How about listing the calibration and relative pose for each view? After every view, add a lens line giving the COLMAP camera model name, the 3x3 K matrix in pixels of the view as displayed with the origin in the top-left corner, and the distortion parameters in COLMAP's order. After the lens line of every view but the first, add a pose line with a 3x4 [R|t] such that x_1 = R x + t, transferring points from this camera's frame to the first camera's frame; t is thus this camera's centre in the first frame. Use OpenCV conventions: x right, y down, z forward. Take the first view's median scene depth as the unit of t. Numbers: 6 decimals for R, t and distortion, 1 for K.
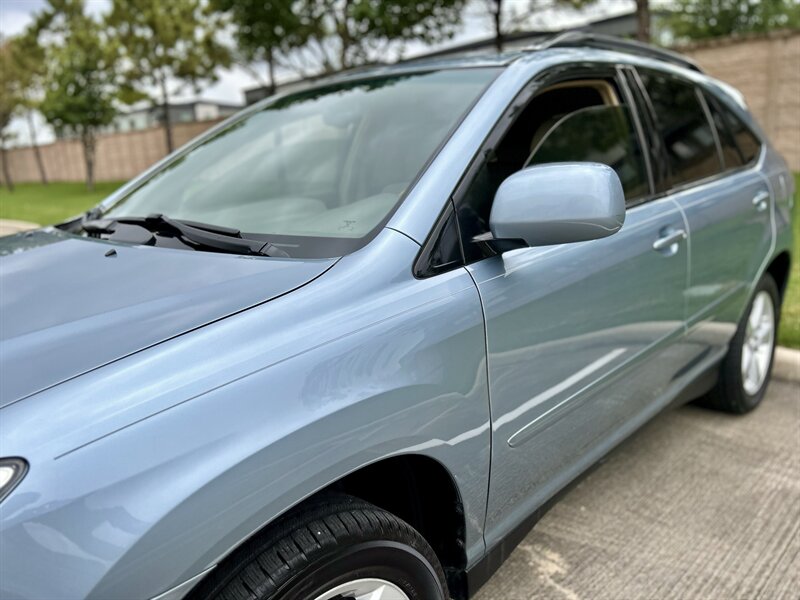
lens RADIAL K [[619.9, 0, 396.8], [0, 619.9, 301.2], [0, 0, 1]] dist [0.042541, -0.052877]
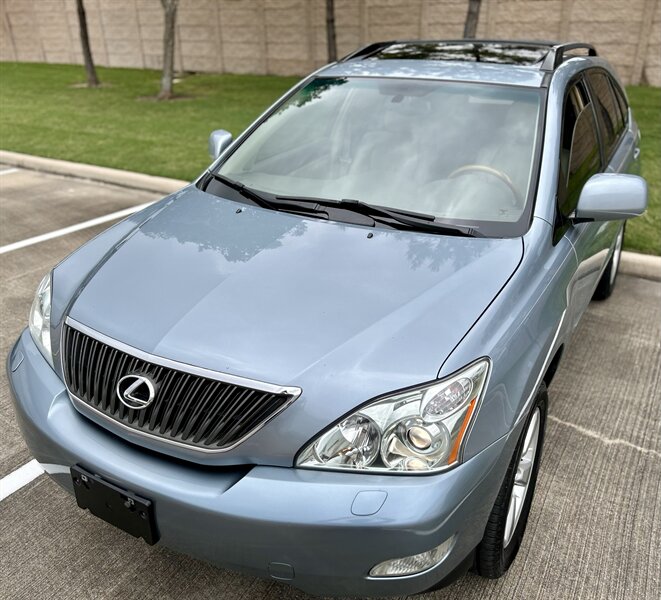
lens RADIAL K [[626.4, 0, 335.6], [0, 626.4, 301.8], [0, 0, 1]] dist [0.015564, 0.000000]
pose [[0.966608, -0.061582, 0.248752, -0.529710], [0.016443, 0.983601, 0.179609, -0.111145], [-0.255733, -0.169522, 0.951768, -0.299908]]
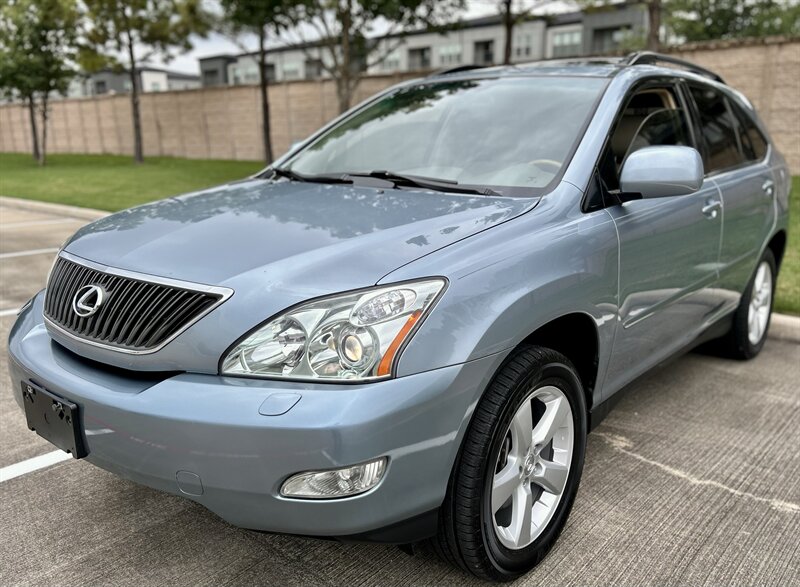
lens RADIAL K [[690.0, 0, 433.9], [0, 690.0, 315.3], [0, 0, 1]] dist [0.015486, -0.006411]
pose [[0.993840, 0.020751, 0.108864, -0.279757], [-0.022357, 0.999658, 0.013552, 0.110130], [-0.108546, -0.015903, 0.993964, -0.388037]]
